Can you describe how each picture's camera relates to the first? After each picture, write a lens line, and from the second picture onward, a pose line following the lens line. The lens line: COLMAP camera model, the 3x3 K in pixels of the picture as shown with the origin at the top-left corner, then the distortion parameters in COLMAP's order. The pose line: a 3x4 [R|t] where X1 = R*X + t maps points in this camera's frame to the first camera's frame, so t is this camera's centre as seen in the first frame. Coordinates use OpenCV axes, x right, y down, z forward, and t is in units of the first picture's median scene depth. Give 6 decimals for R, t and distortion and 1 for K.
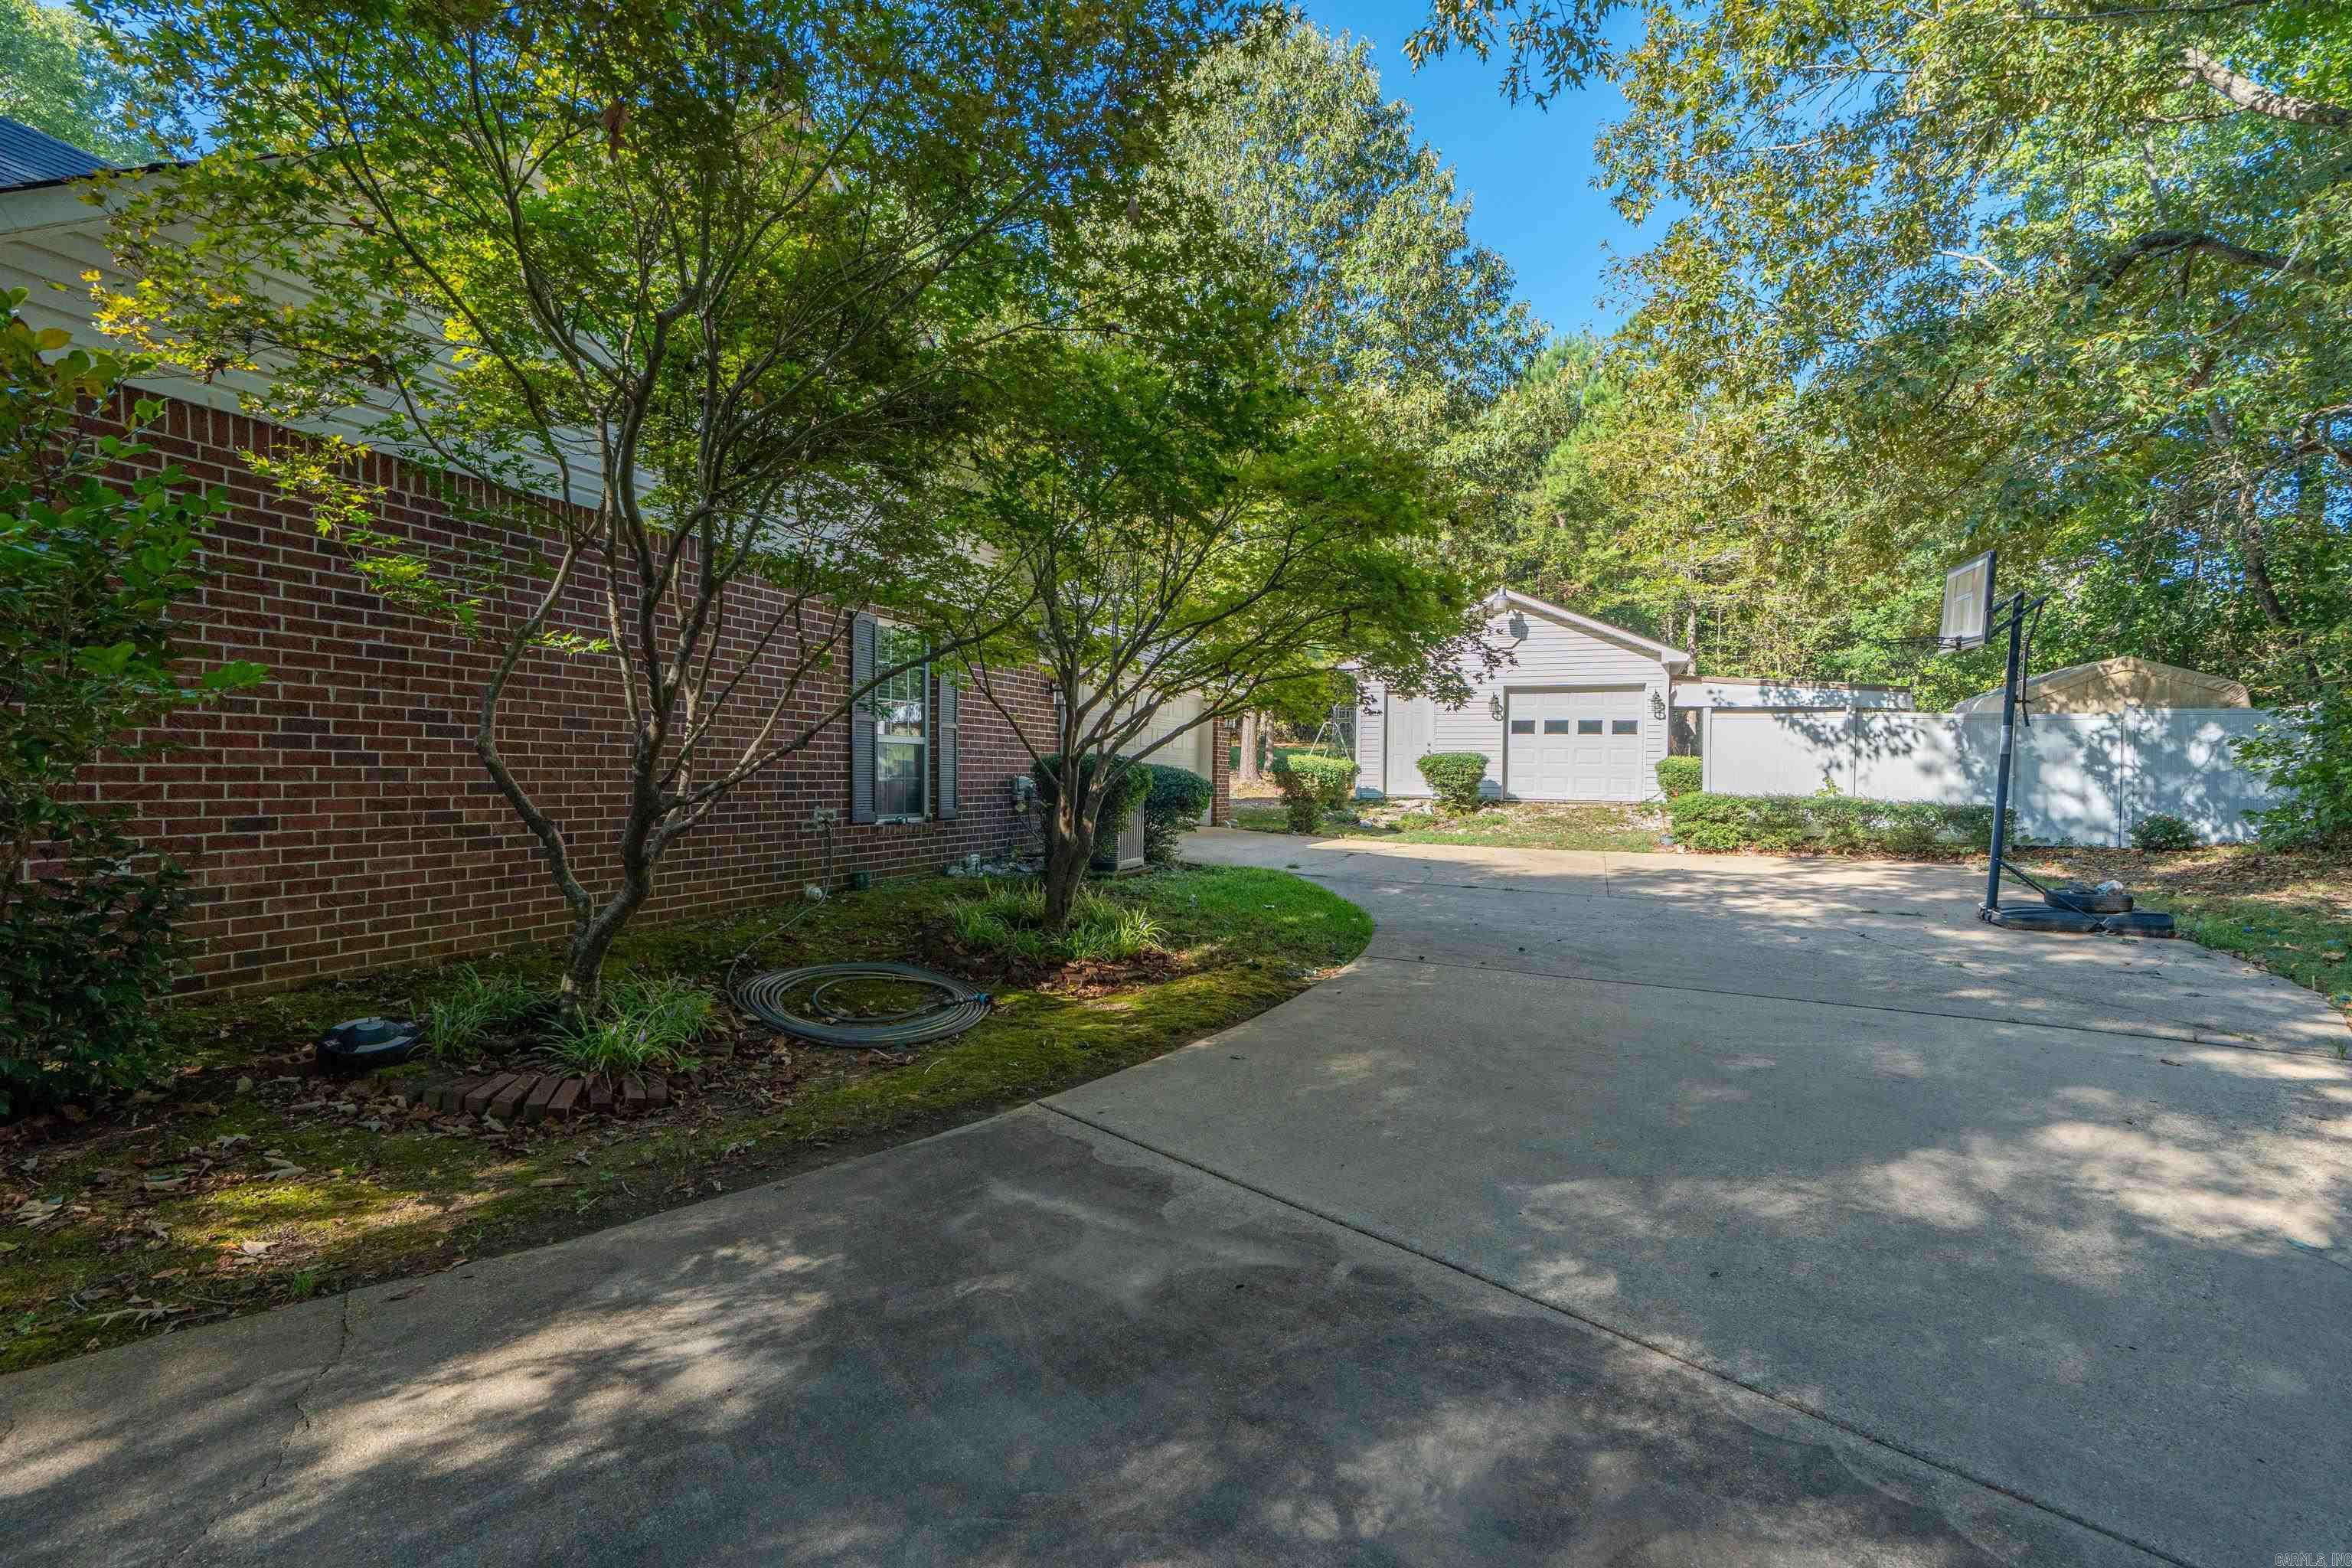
lens RADIAL K [[1098.8, 0, 1176.0], [0, 1098.8, 784.0], [0, 0, 1]] dist [-0.000750, 0.000120]
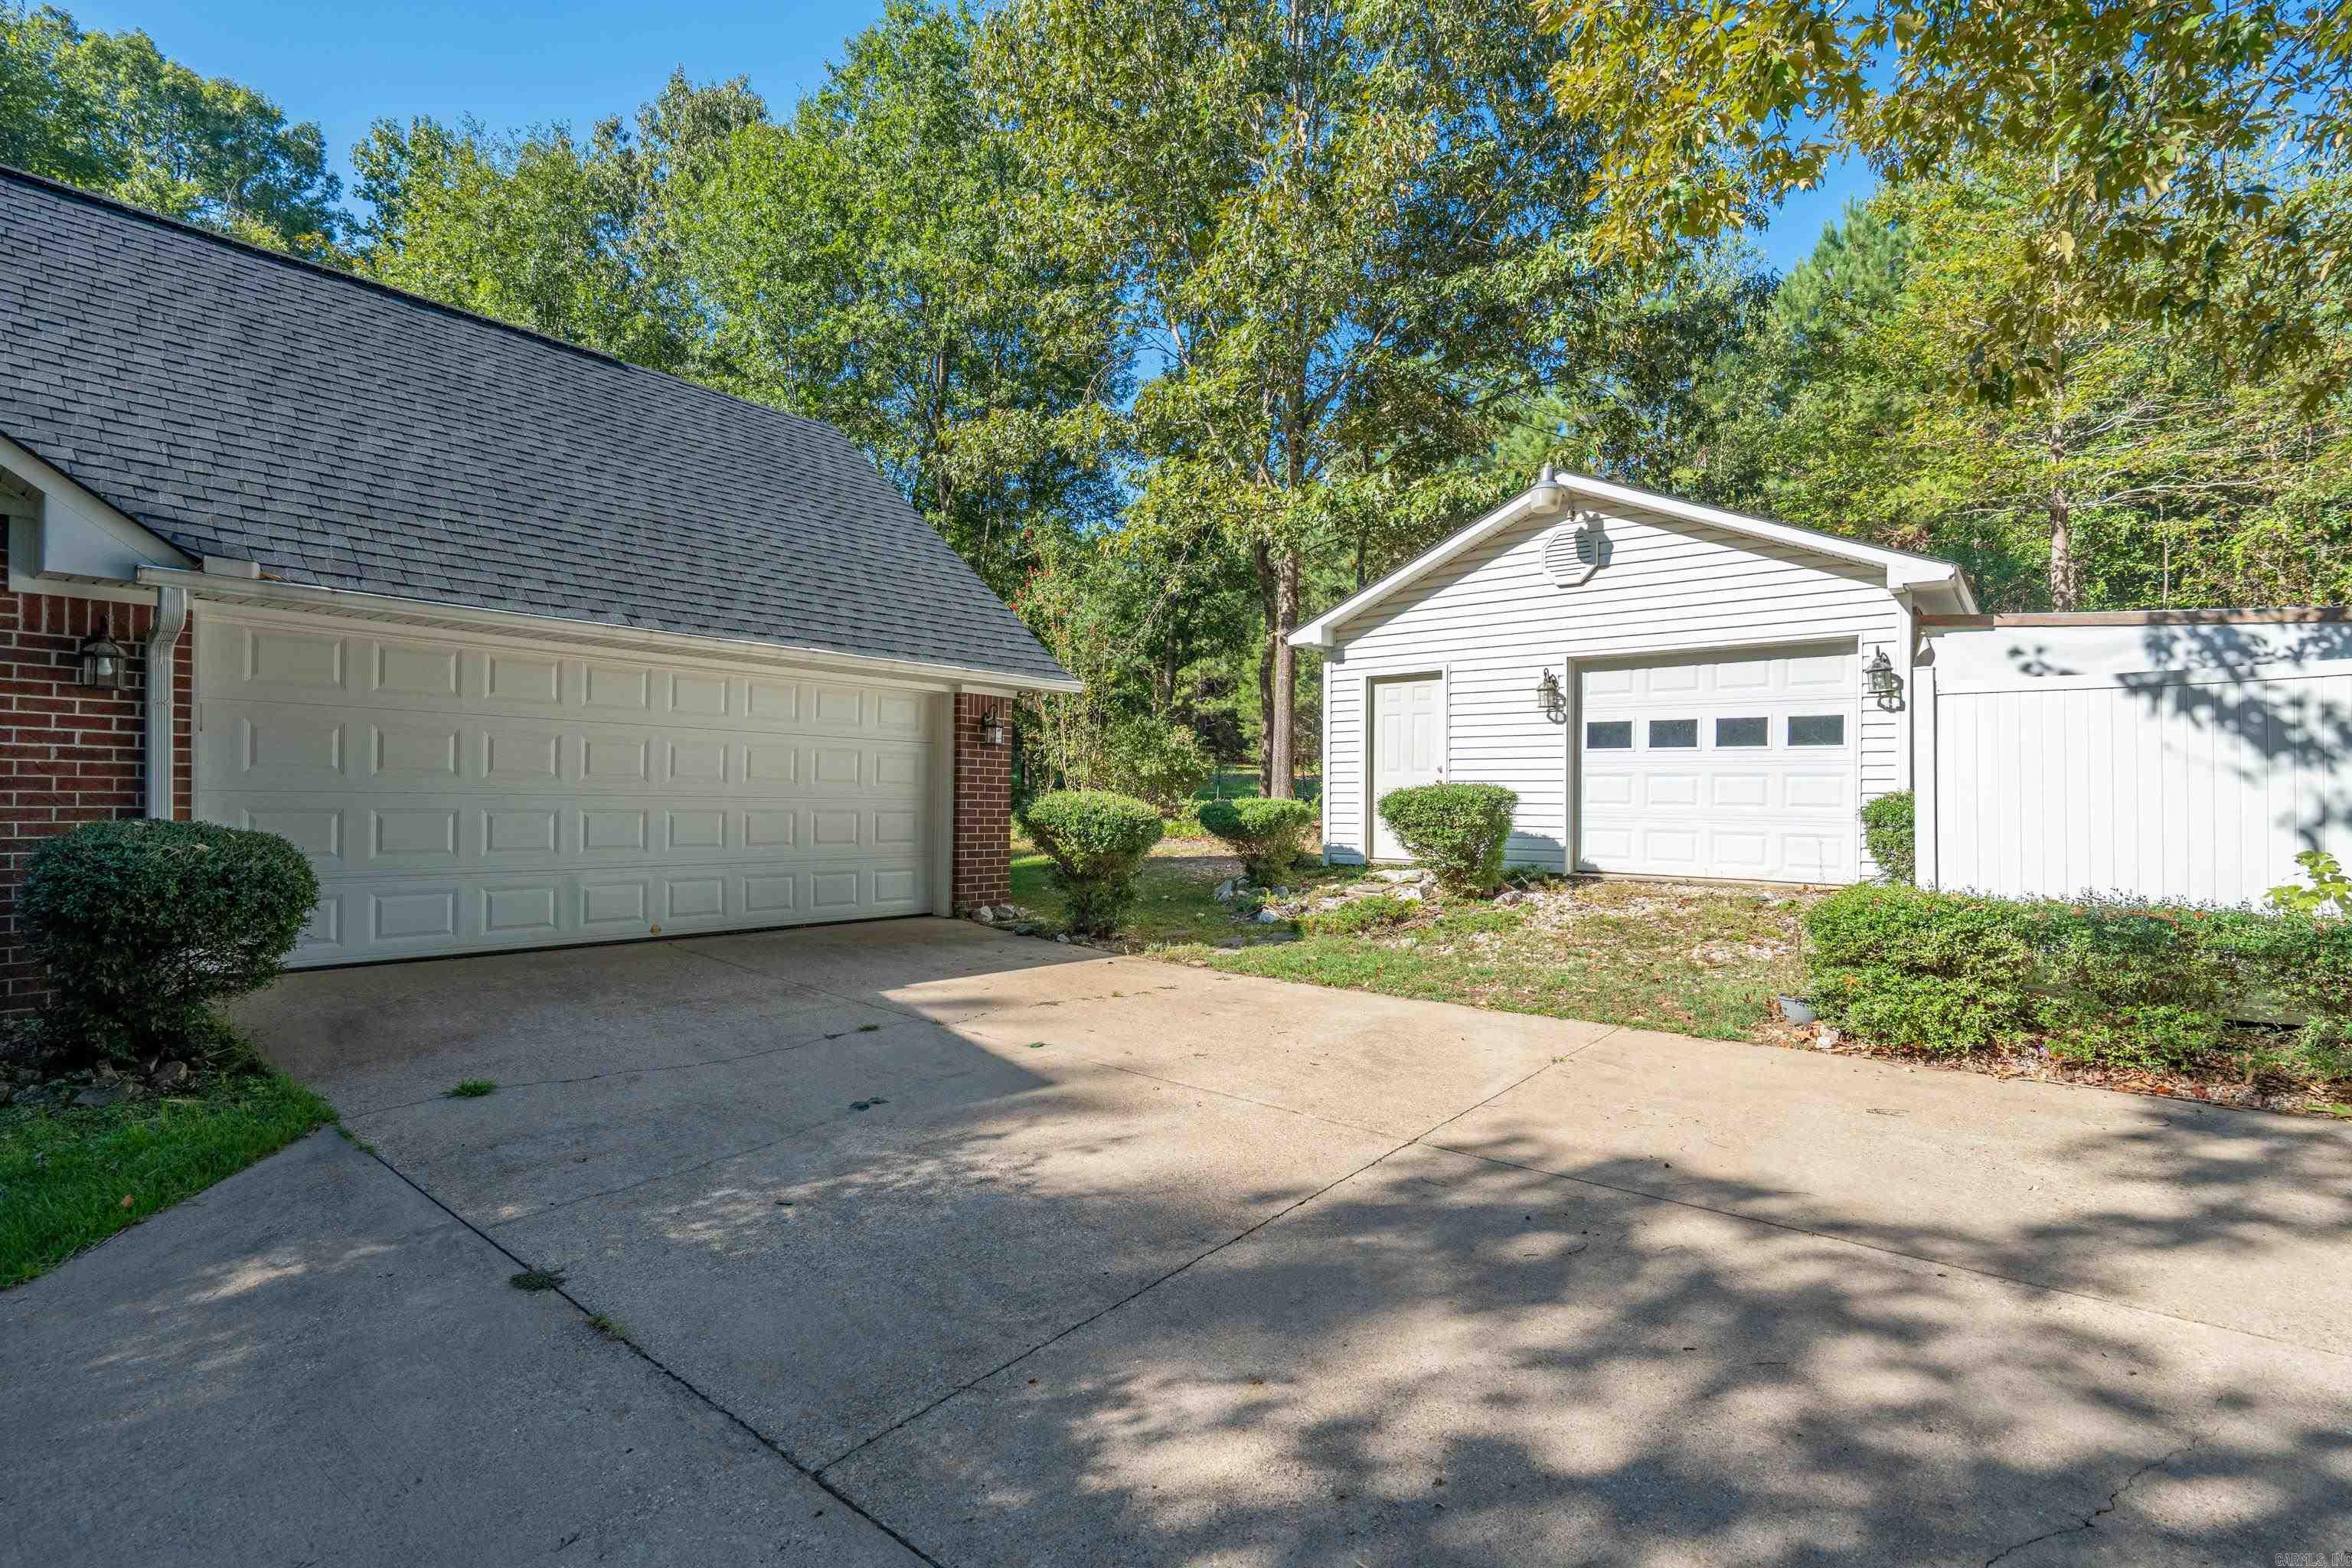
lens RADIAL K [[1098.8, 0, 1176.0], [0, 1098.8, 784.0], [0, 0, 1]] dist [-0.000750, 0.000120]
pose [[0.949292, -0.004164, -0.314367, 0.299367], [-0.005068, 0.999580, -0.028546, -0.013175], [0.314354, 0.028692, 0.948872, 0.463560]]
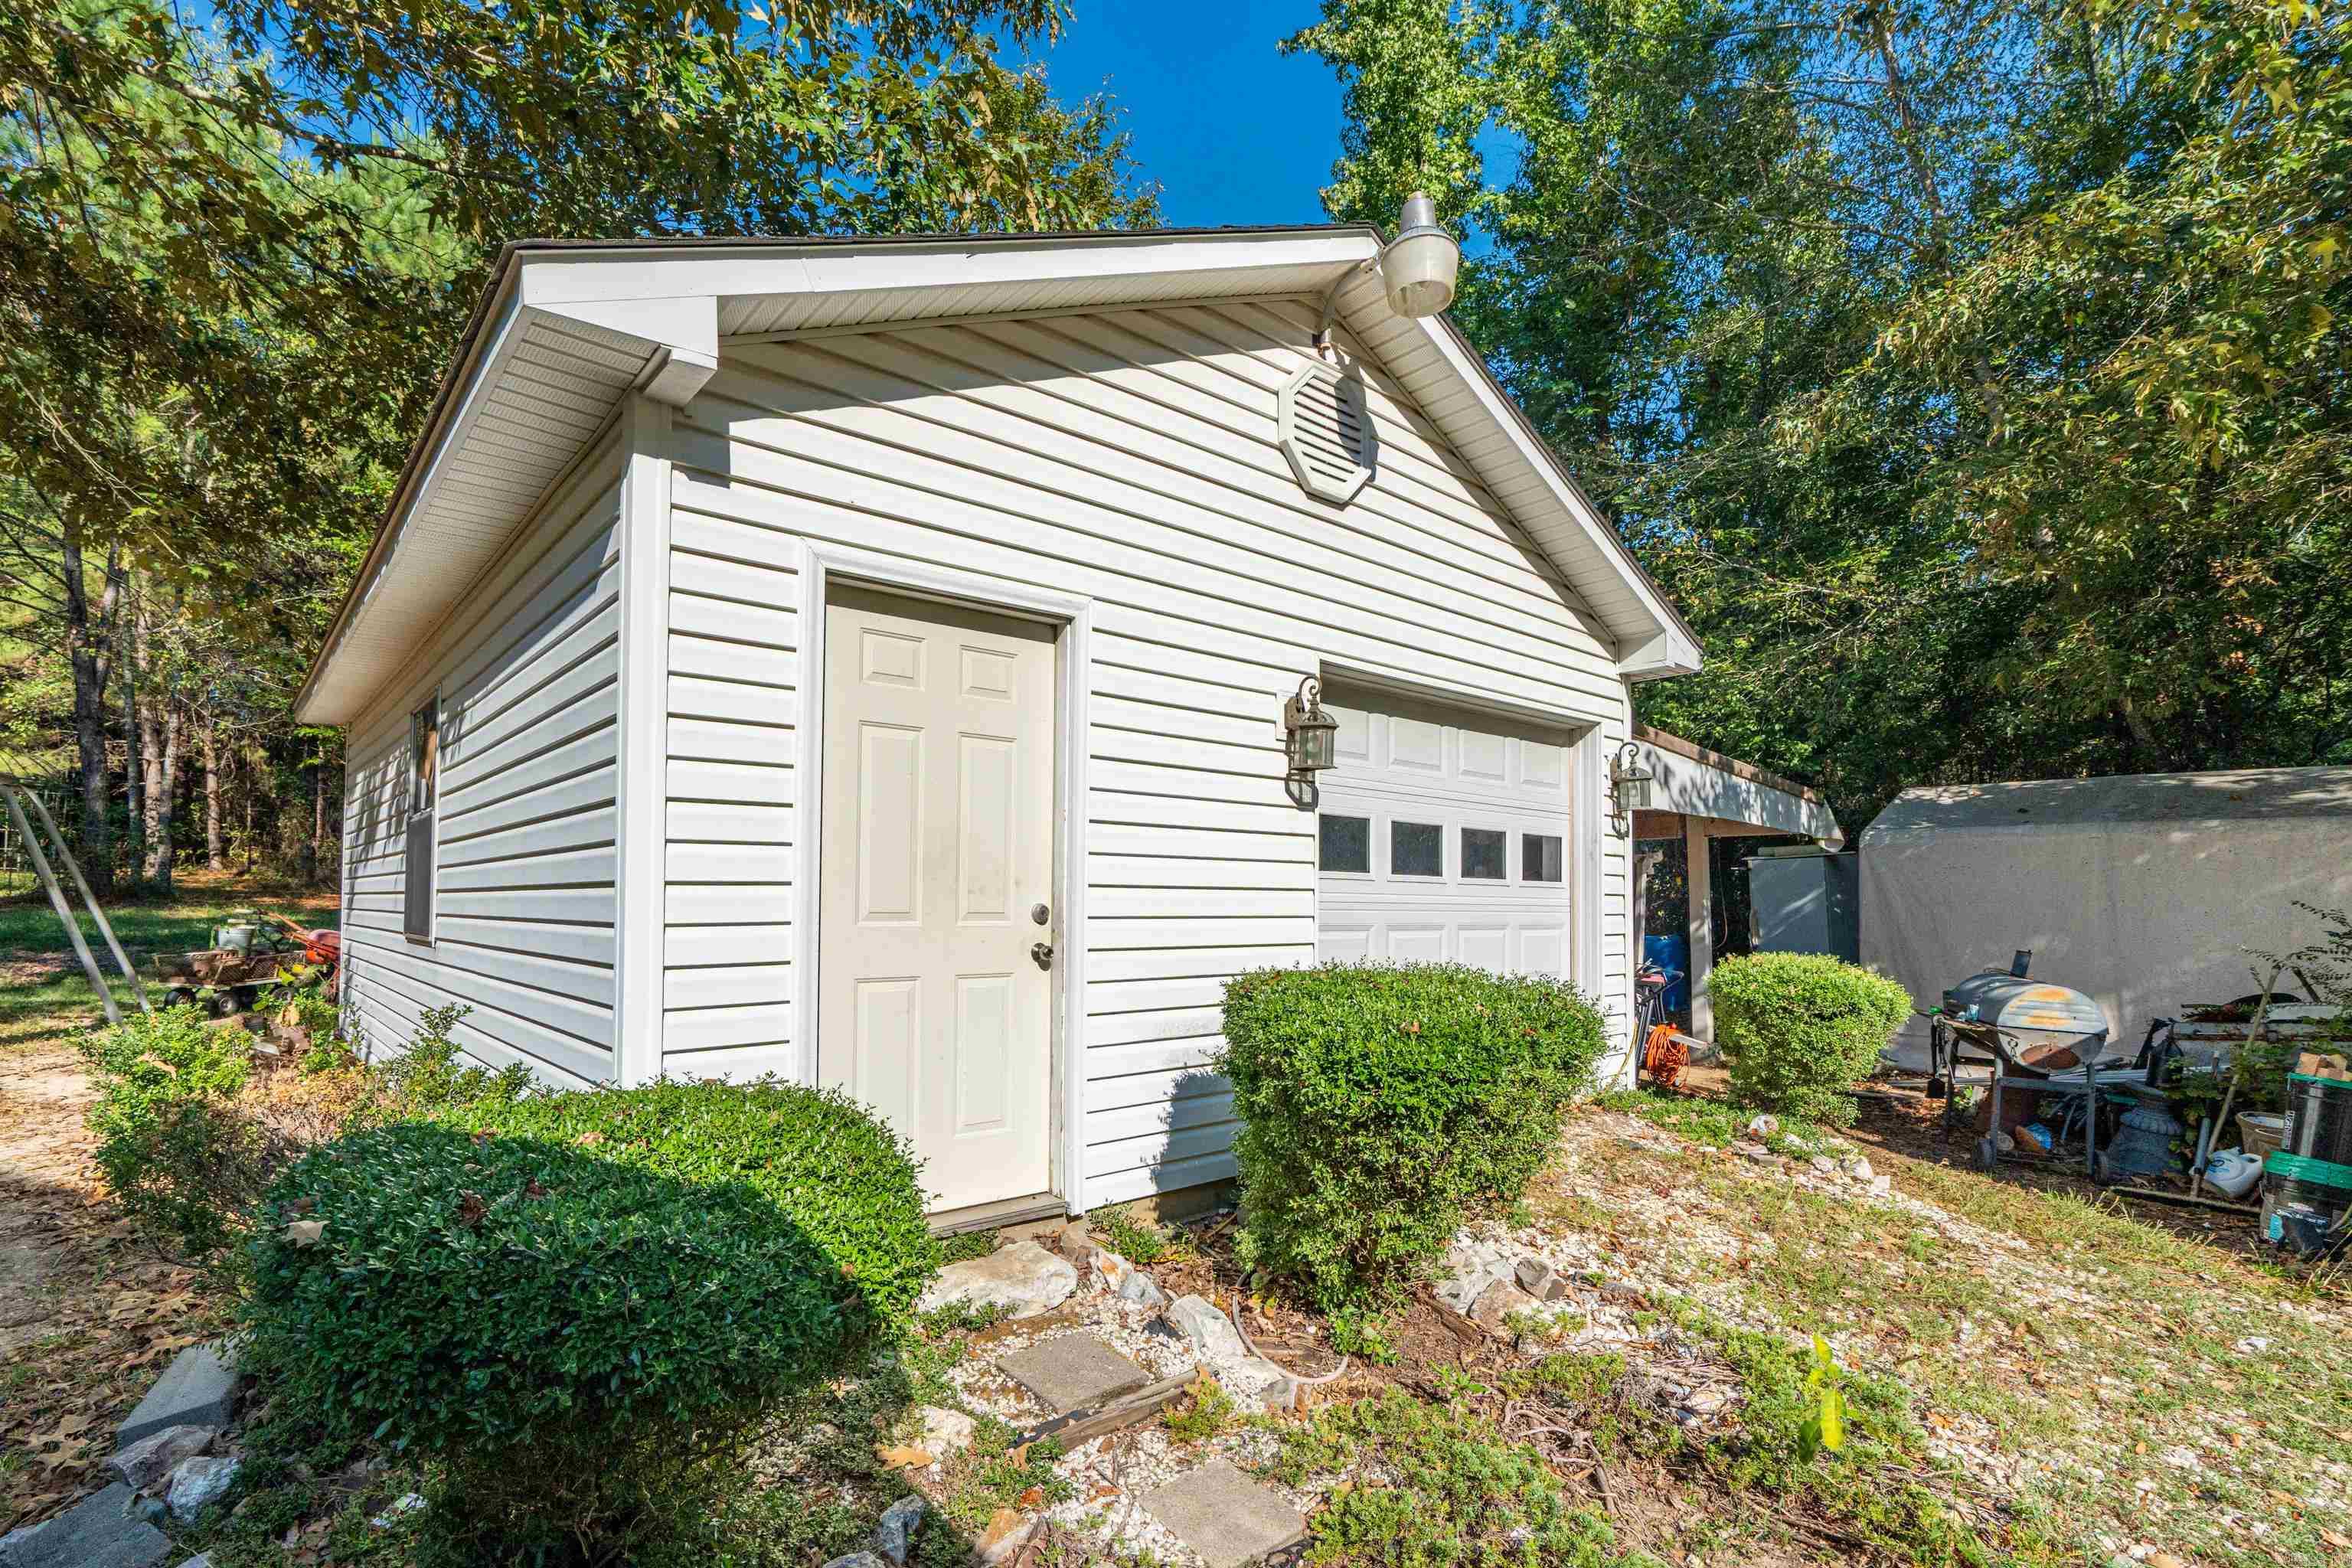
lens RADIAL K [[1117.2, 0, 1176.0], [0, 1117.2, 890.2], [0, 0, 1]] dist [-0.000136, 0.000018]
pose [[0.469592, 0.003667, 0.882876, 0.080583], [0.010262, 0.999901, -0.009611, -0.041325], [-0.882824, 0.013573, 0.469508, 0.962521]]
